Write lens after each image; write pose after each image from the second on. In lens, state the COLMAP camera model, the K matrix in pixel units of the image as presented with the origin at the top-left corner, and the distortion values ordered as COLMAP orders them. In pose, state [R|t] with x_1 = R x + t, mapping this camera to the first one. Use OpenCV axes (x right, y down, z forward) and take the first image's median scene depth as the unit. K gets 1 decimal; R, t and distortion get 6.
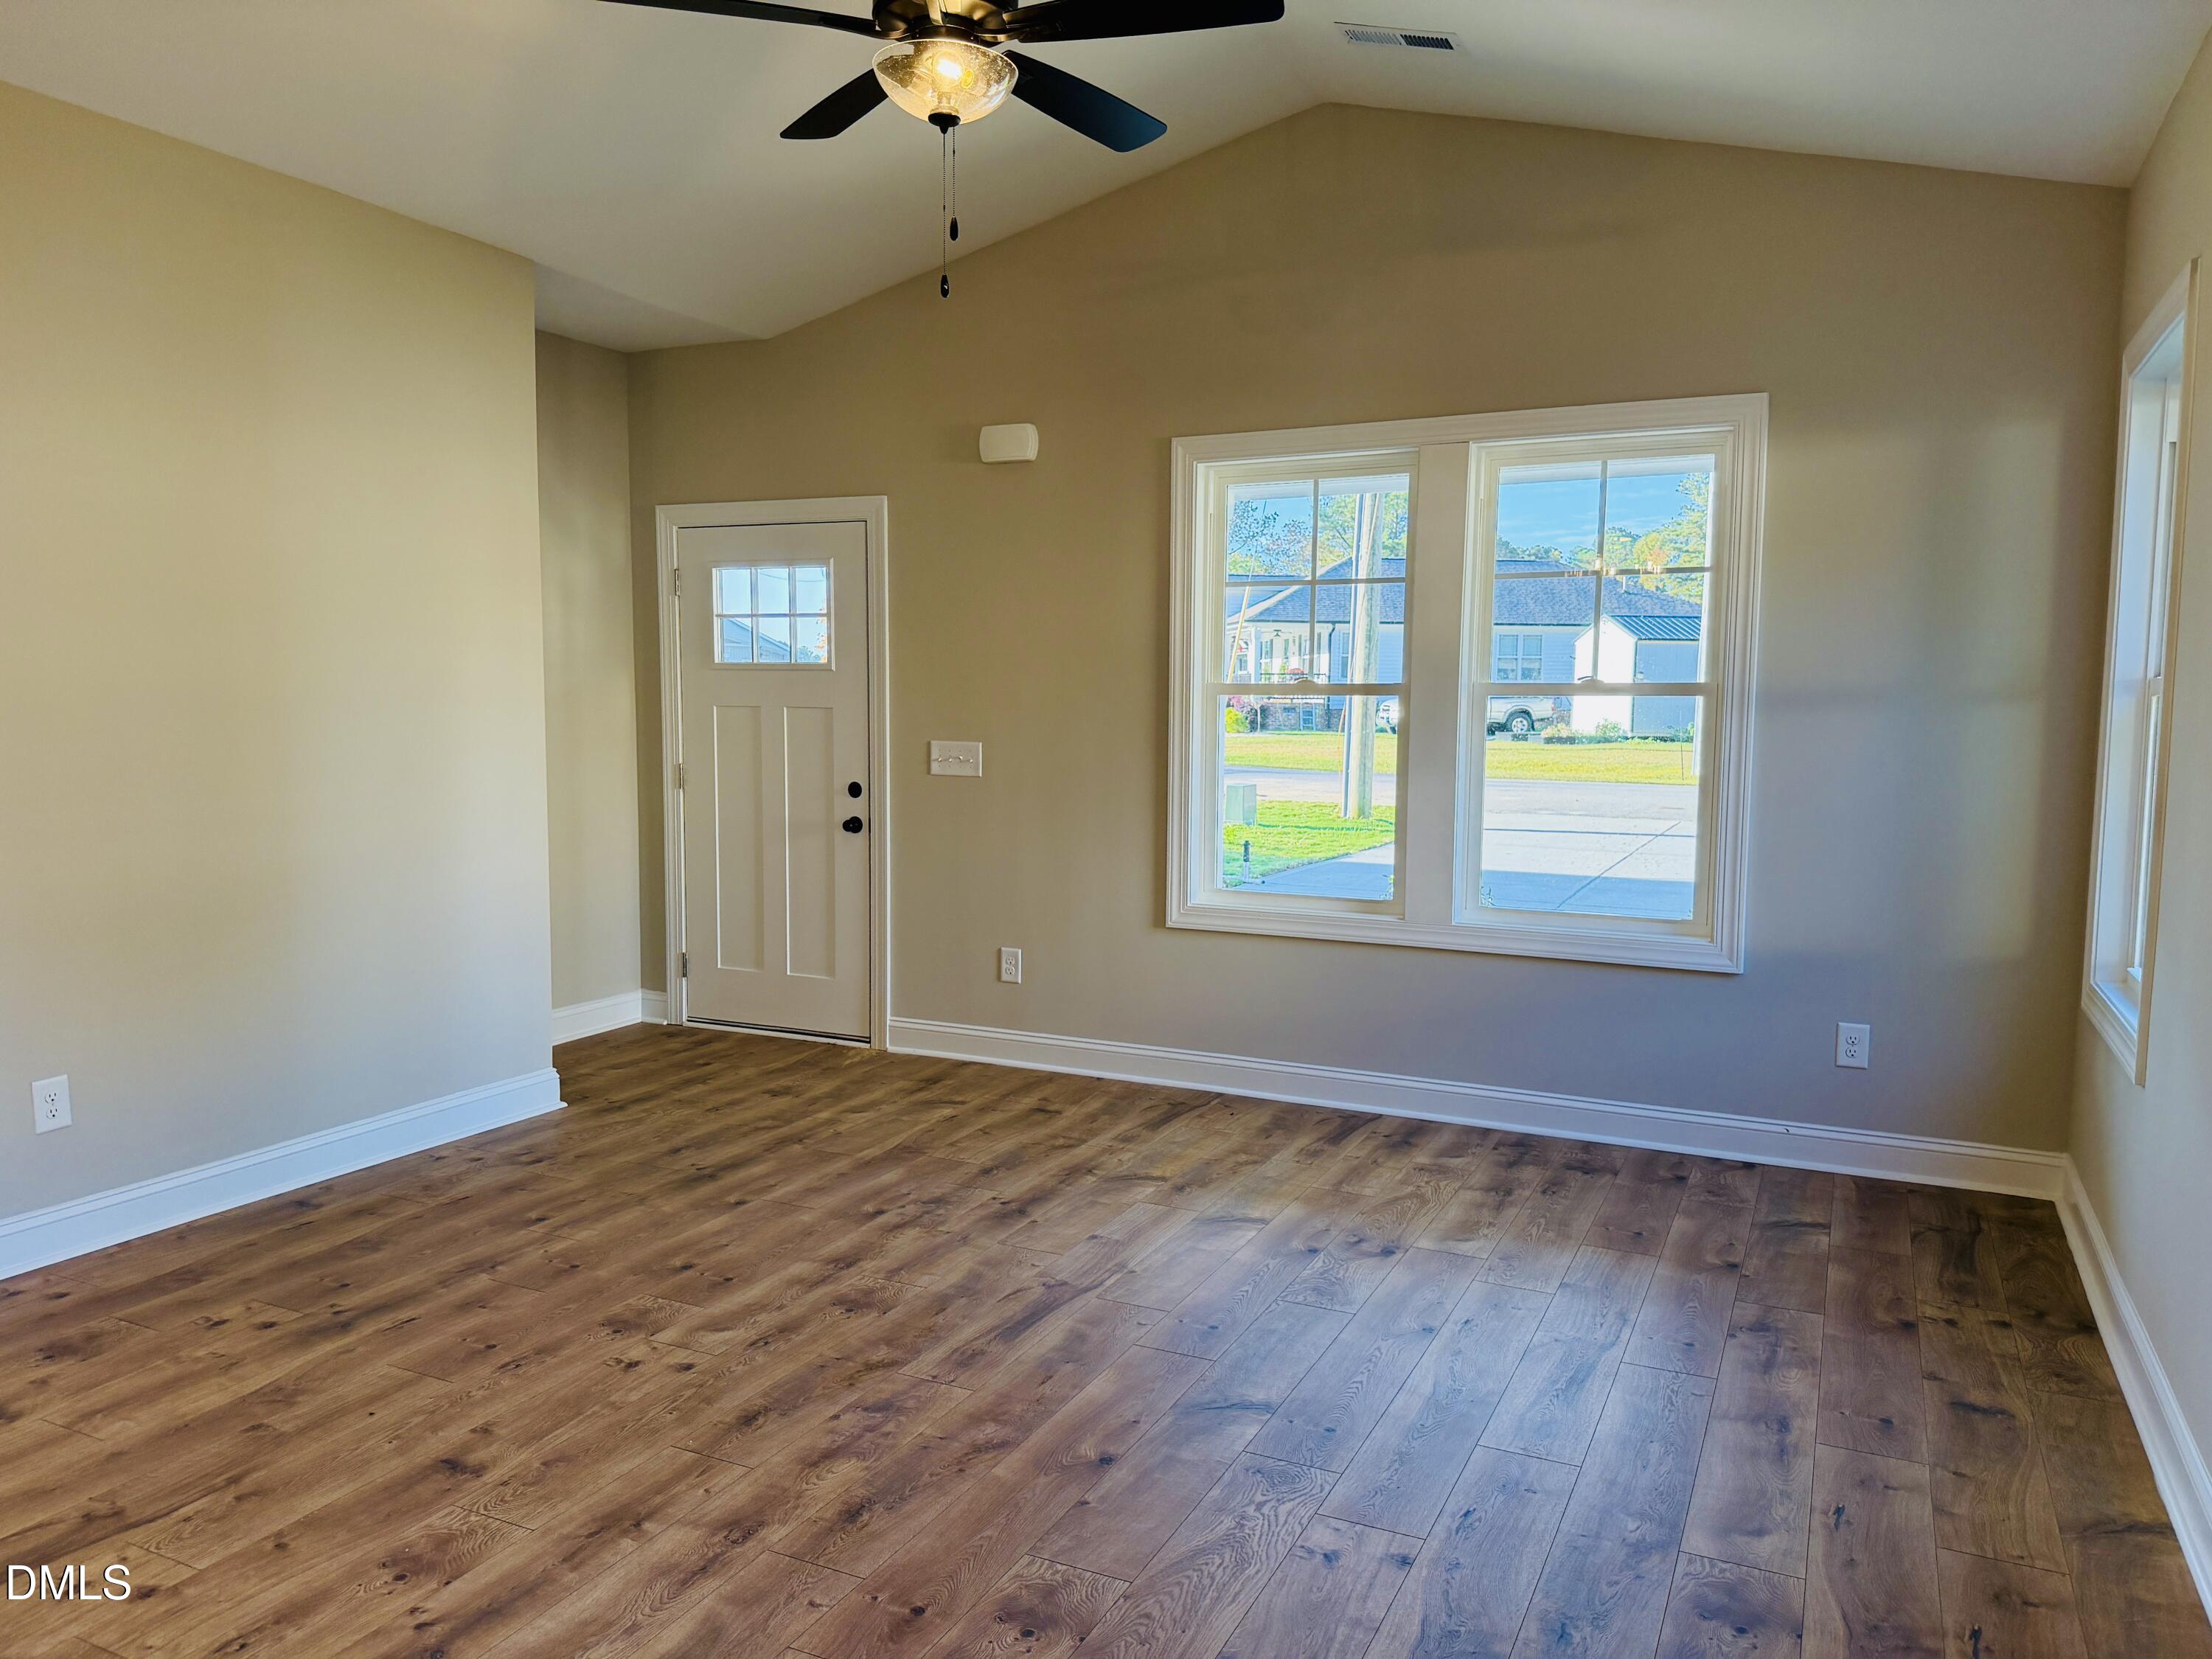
lens RADIAL K [[1559.9, 0, 1109.7], [0, 1559.9, 824.4], [0, 0, 1]] dist [0.044908, -0.057748]
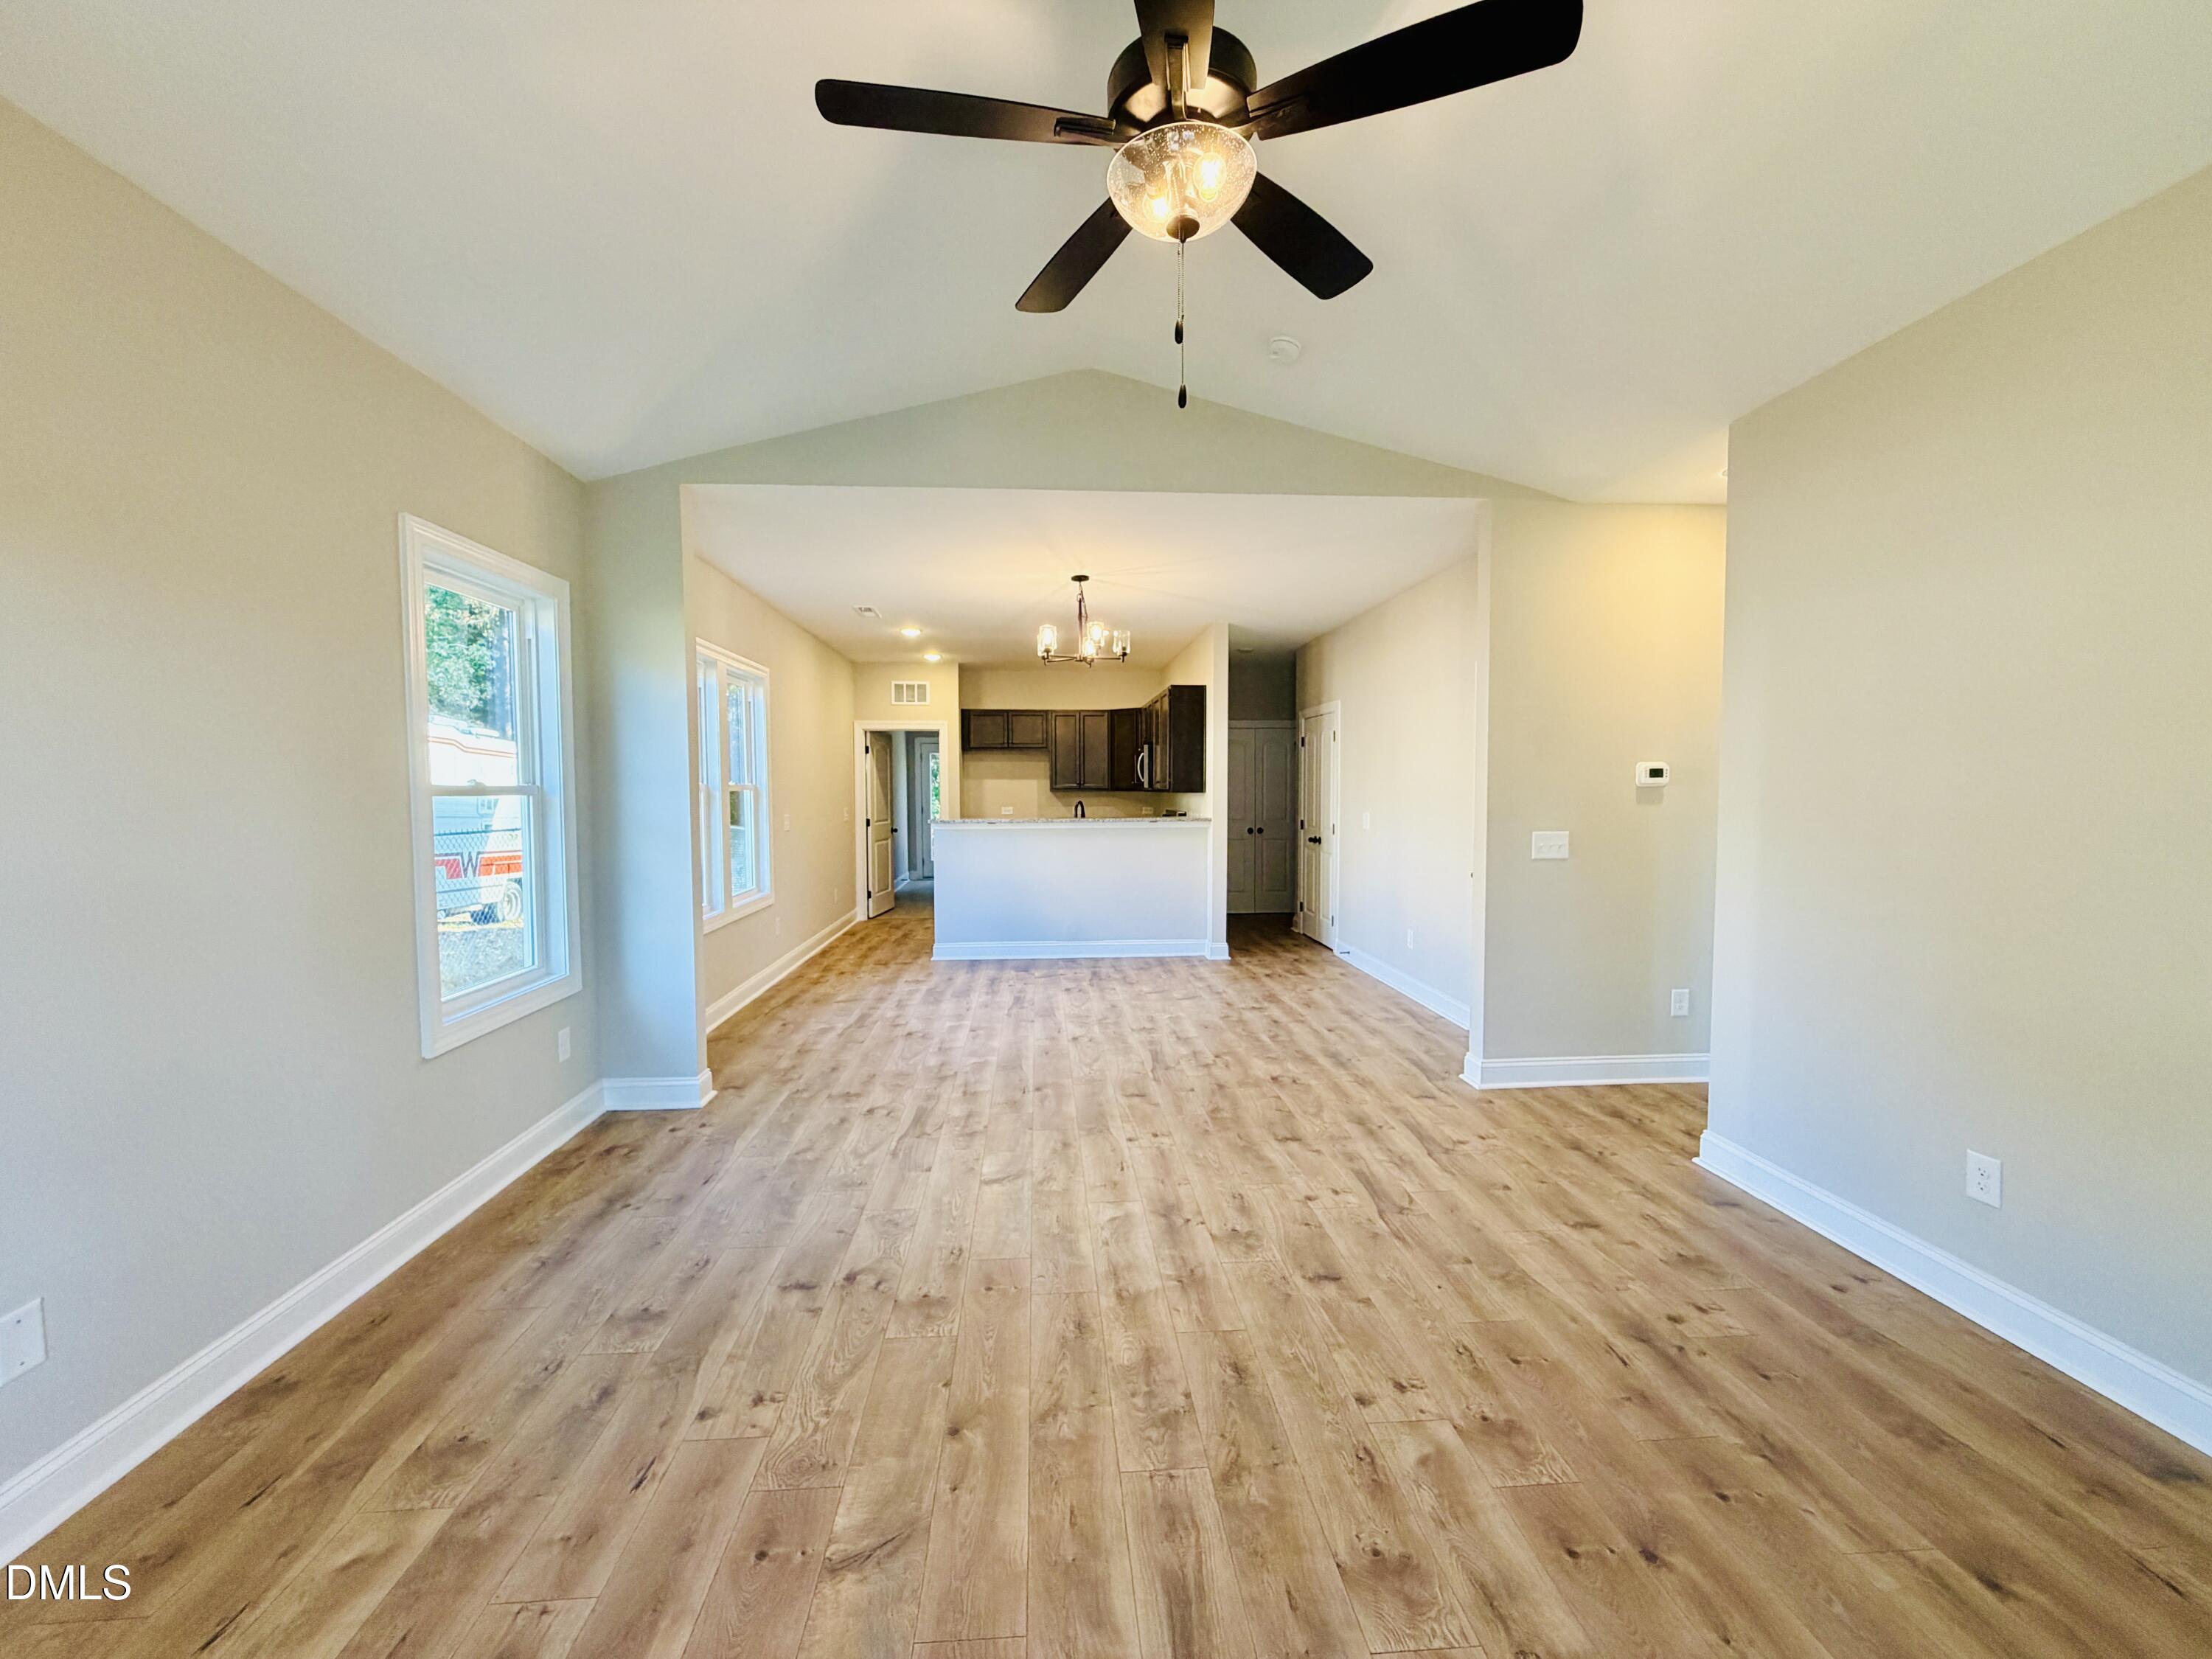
lens RADIAL K [[886.6, 0, 1091.1], [0, 886.6, 823.6], [0, 0, 1]] dist [0.002117, -0.000270]
pose [[-0.871940, 0.015135, -0.489380, 0.175528], [-0.044187, 0.993011, 0.109439, -0.108966], [0.487616, 0.117048, -0.865177, 1.186270]]
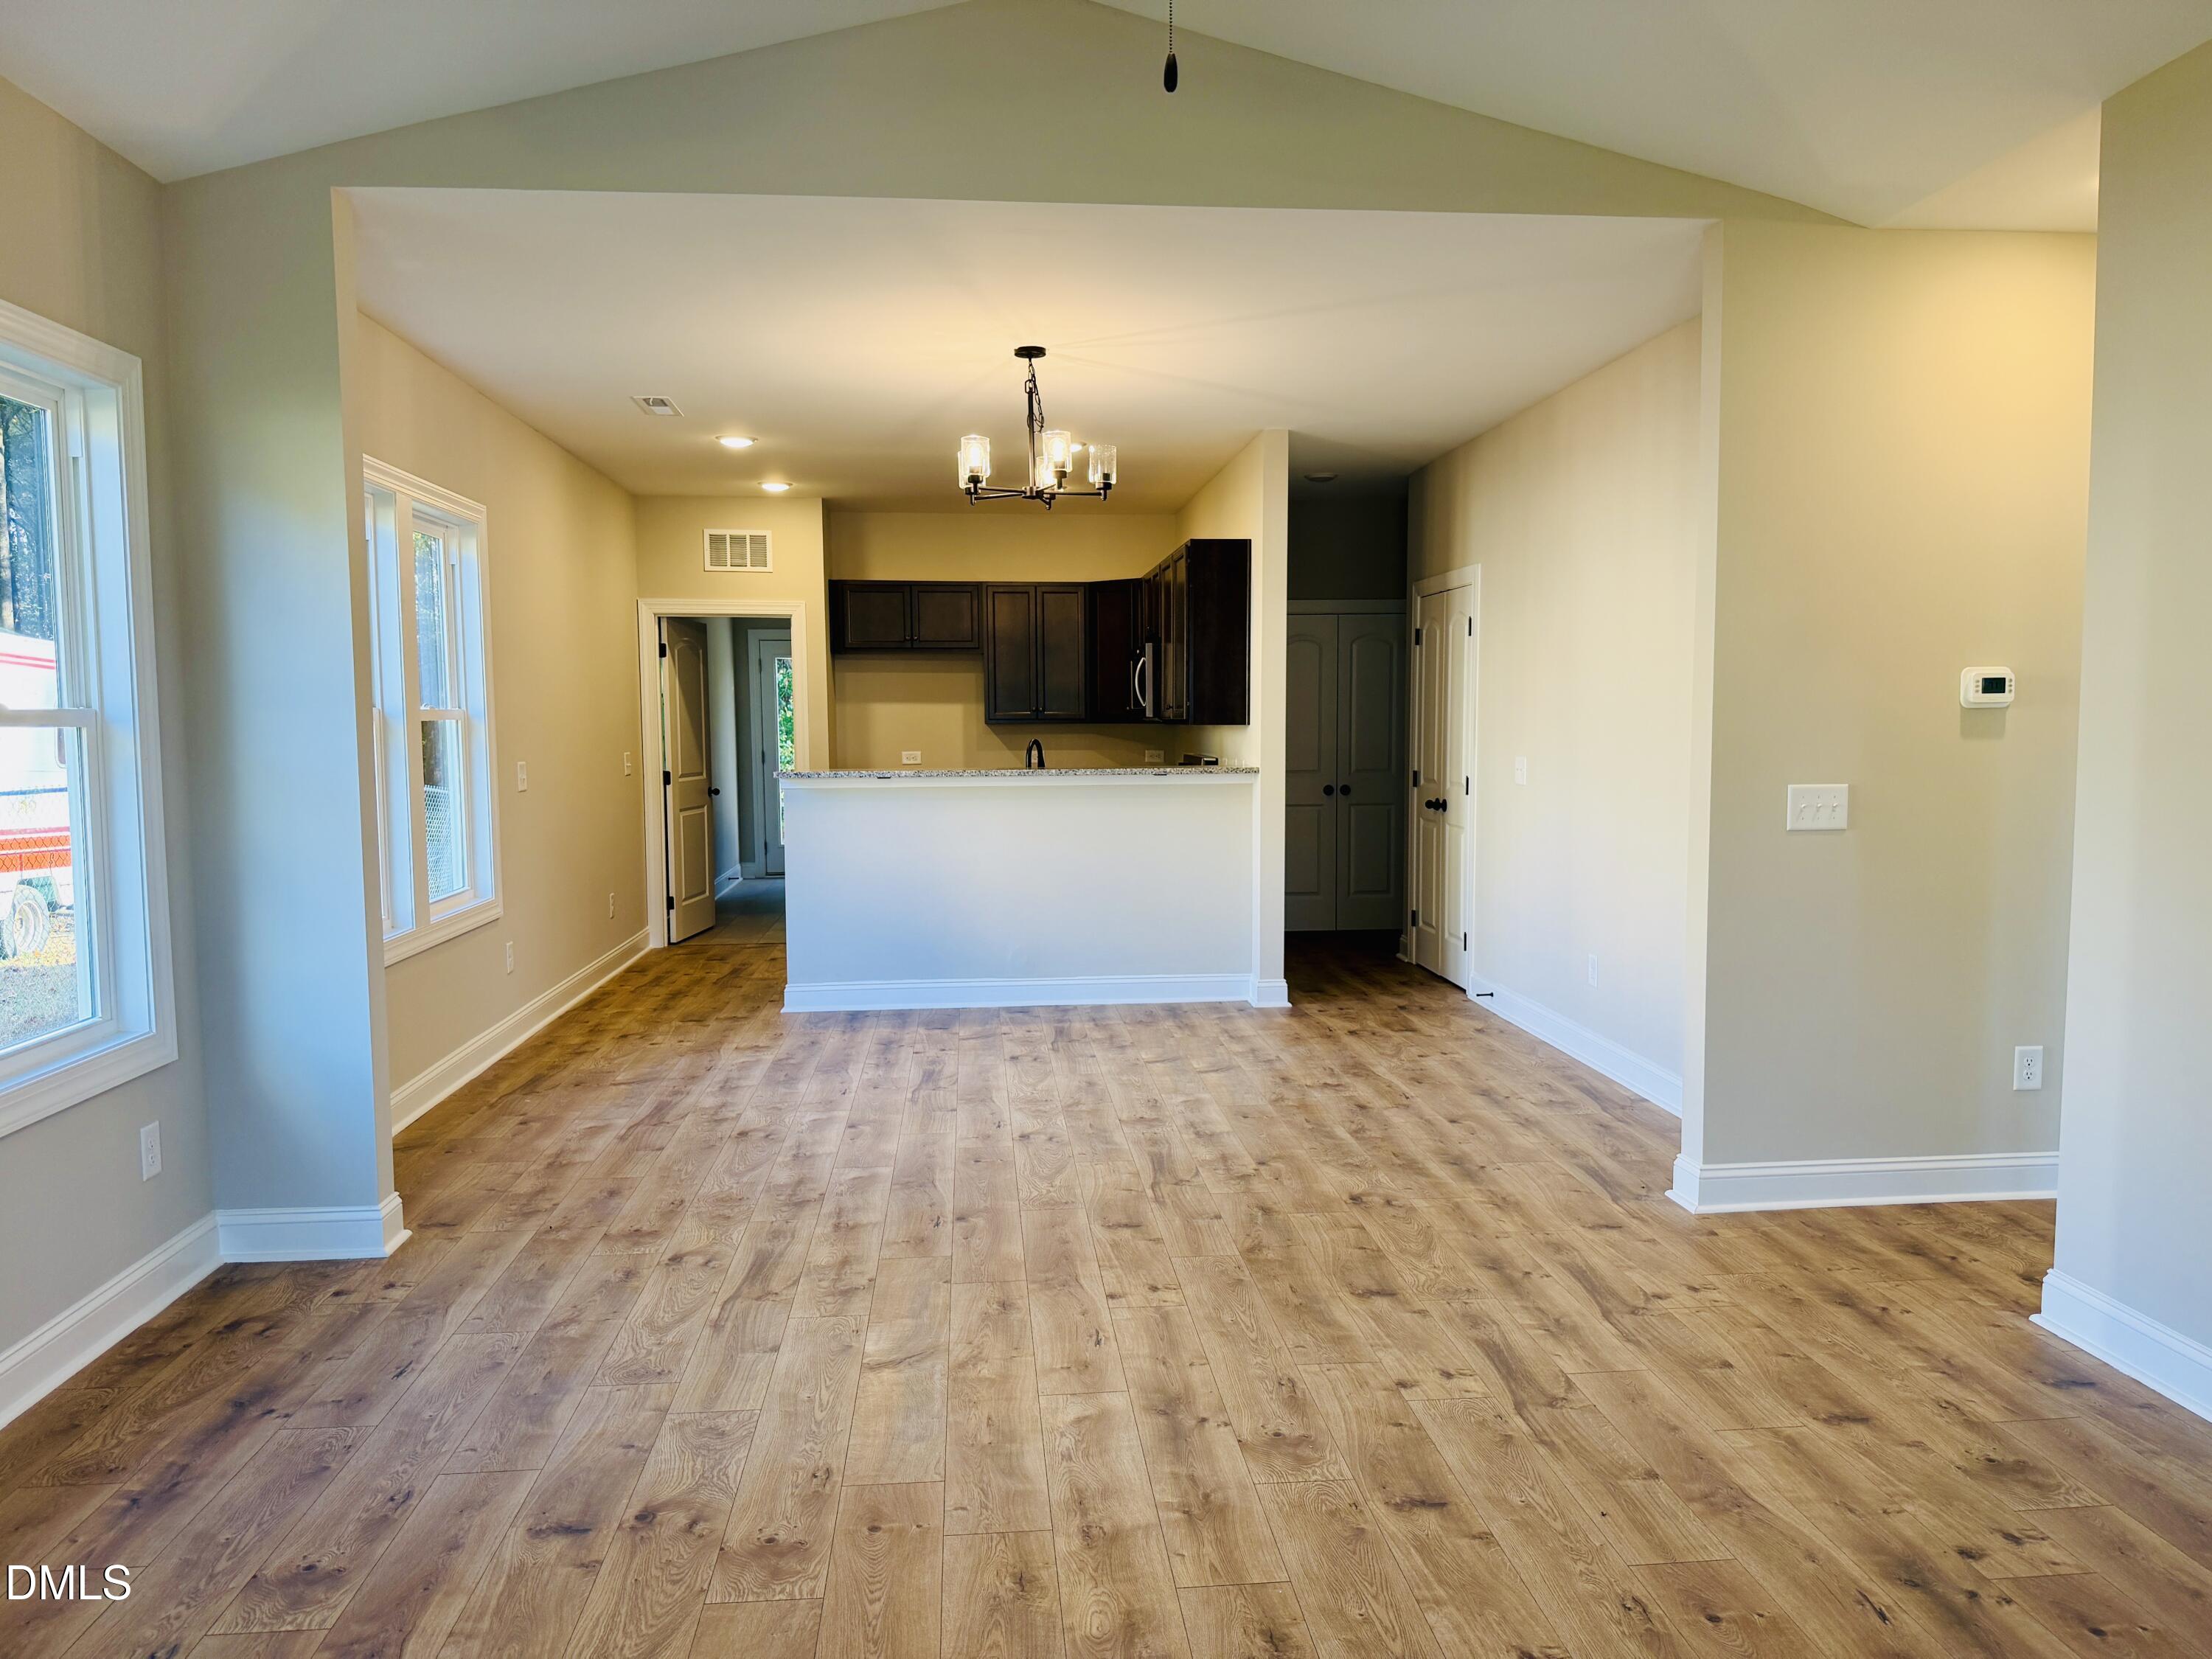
lens RADIAL K [[1559.9, 0, 1103.8], [0, 1559.9, 825.1], [0, 0, 1]] dist [0.044908, -0.057748]
pose [[-0.858548, 0.032181, -0.511723, 0.190769], [-0.043829, 0.989769, 0.135778, -0.108915], [0.510857, 0.139000, -0.848354, 1.235635]]
